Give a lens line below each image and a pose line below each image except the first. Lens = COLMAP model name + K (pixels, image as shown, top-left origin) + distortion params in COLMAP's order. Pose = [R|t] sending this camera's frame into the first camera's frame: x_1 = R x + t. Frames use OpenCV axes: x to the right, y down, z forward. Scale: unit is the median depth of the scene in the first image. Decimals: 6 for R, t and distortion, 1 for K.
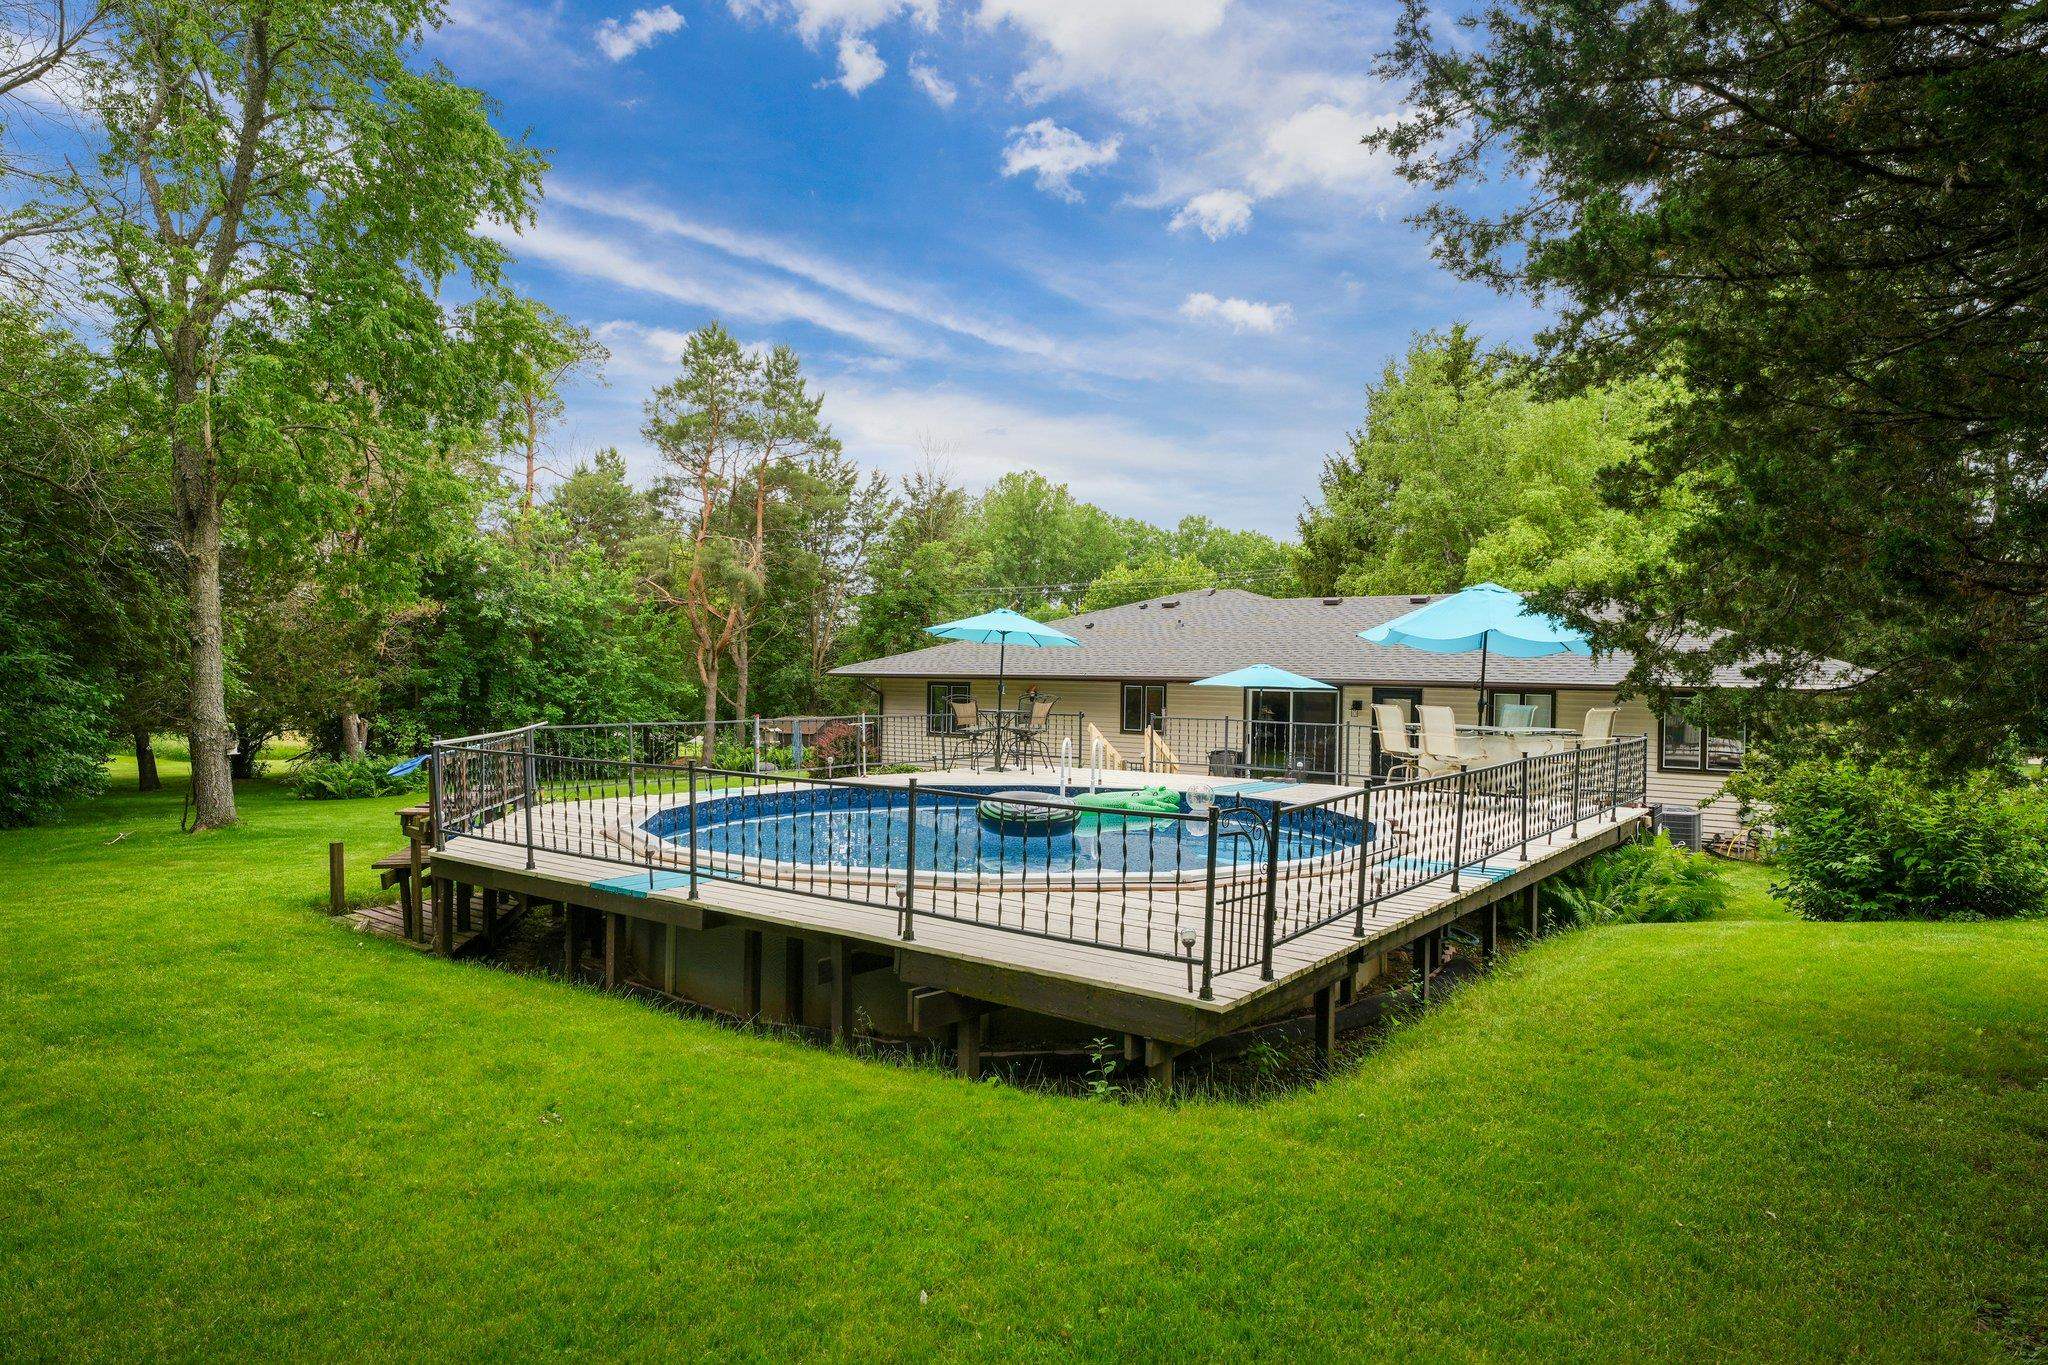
lens RADIAL K [[1149.8, 0, 1023.2], [0, 1149.8, 684.3], [0, 0, 1]] dist [0.002486, 0.000011]
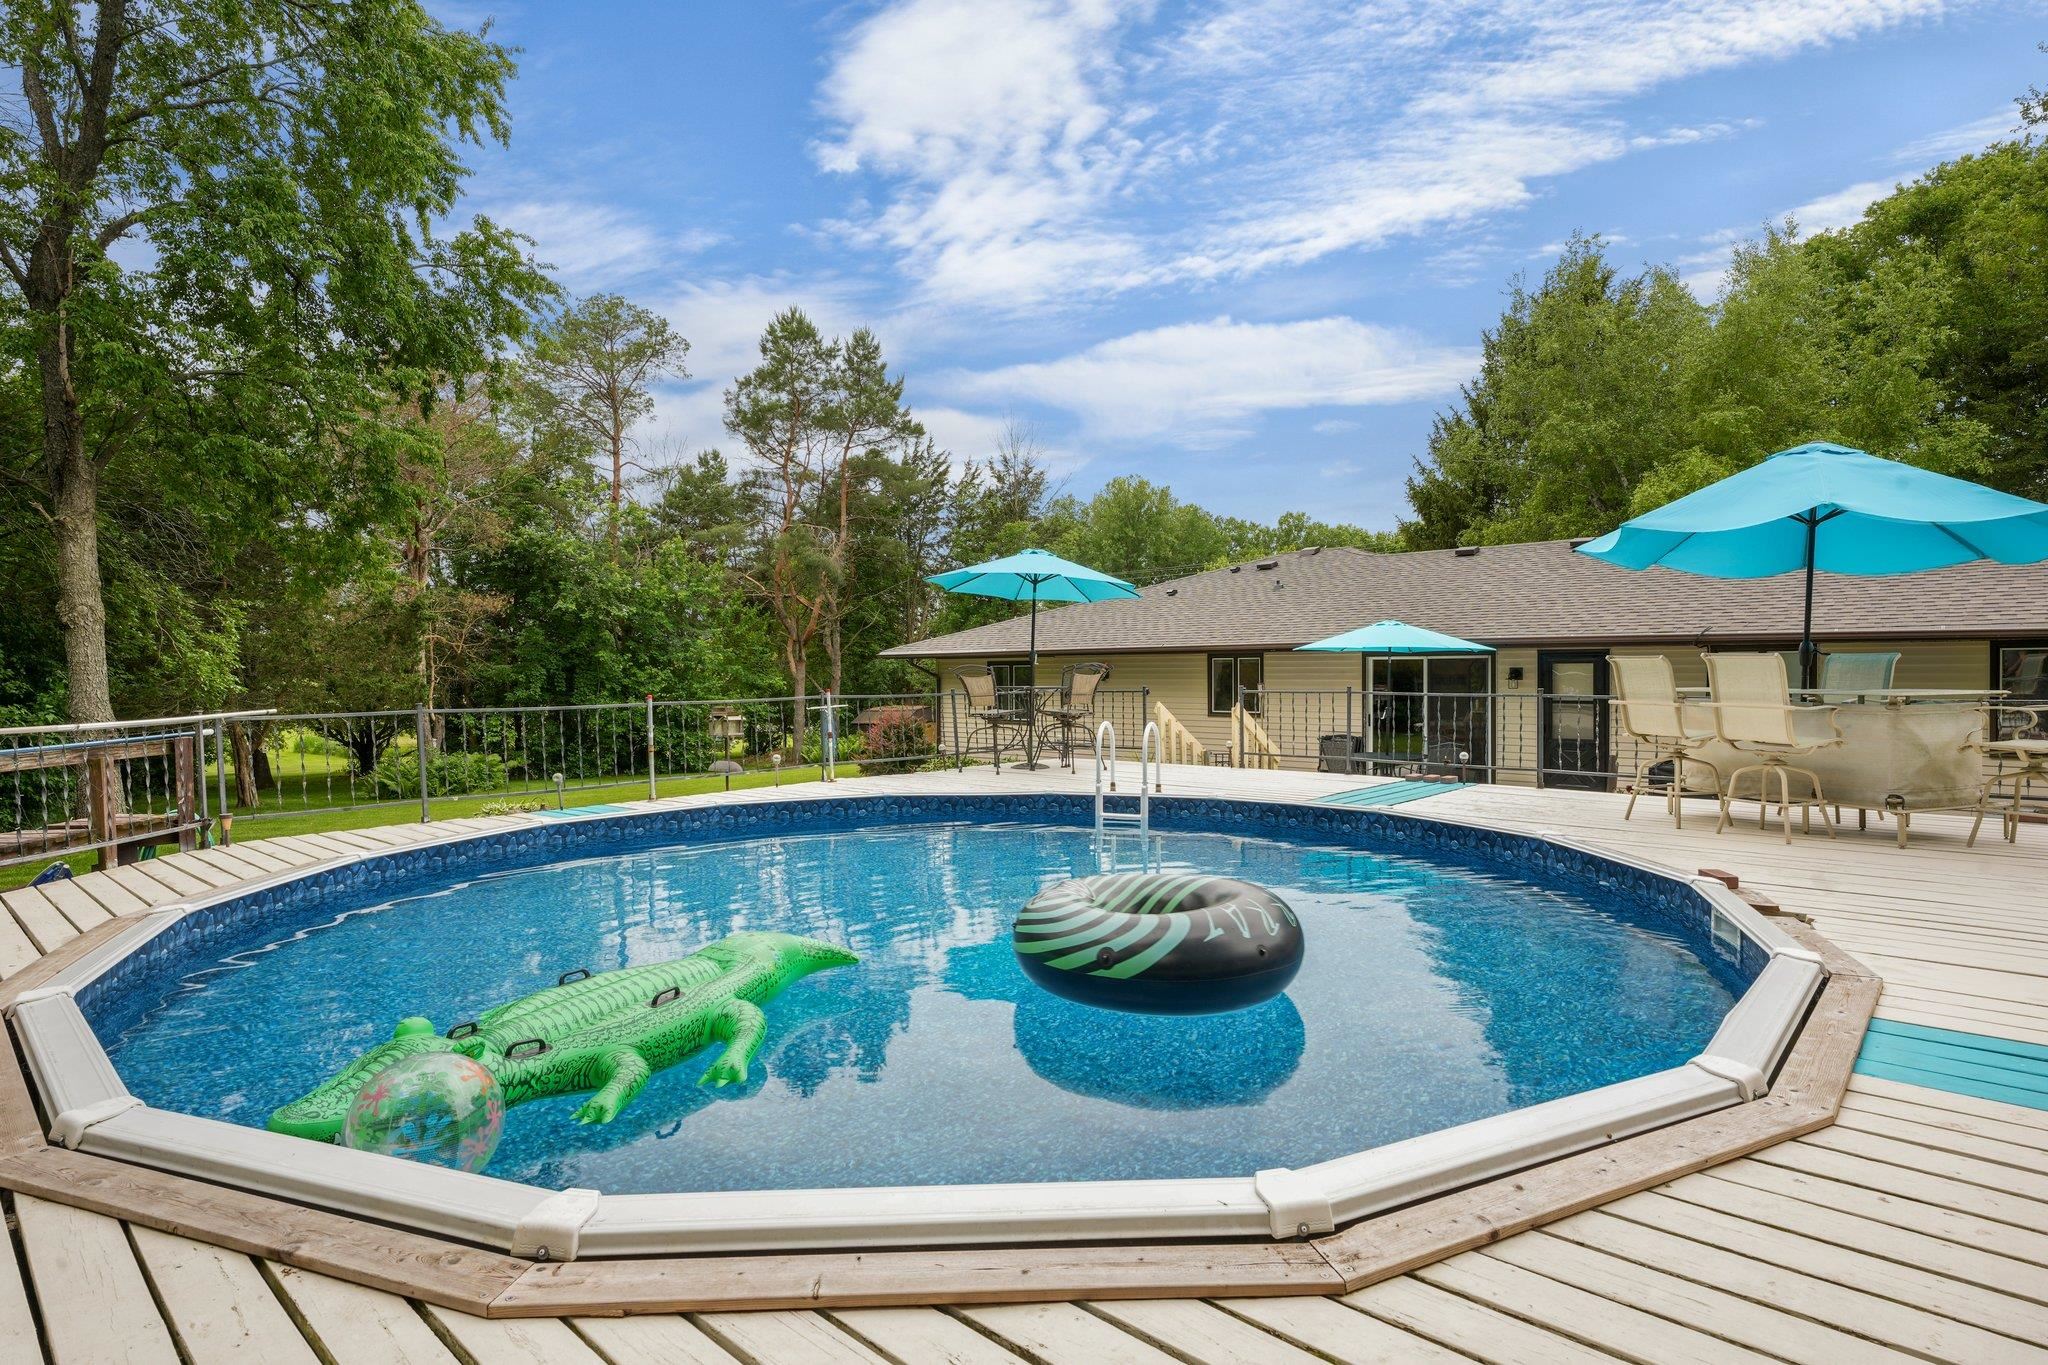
lens RADIAL K [[1050.4, 0, 1016.2], [0, 1050.4, 685.7], [0, 0, 1]] dist [0.002556, -0.000517]
pose [[0.993540, -0.020609, -0.111593, 0.016917], [0.021626, 0.999735, 0.007907, 0.006157], [0.111401, -0.010270, 0.993723, 0.122447]]
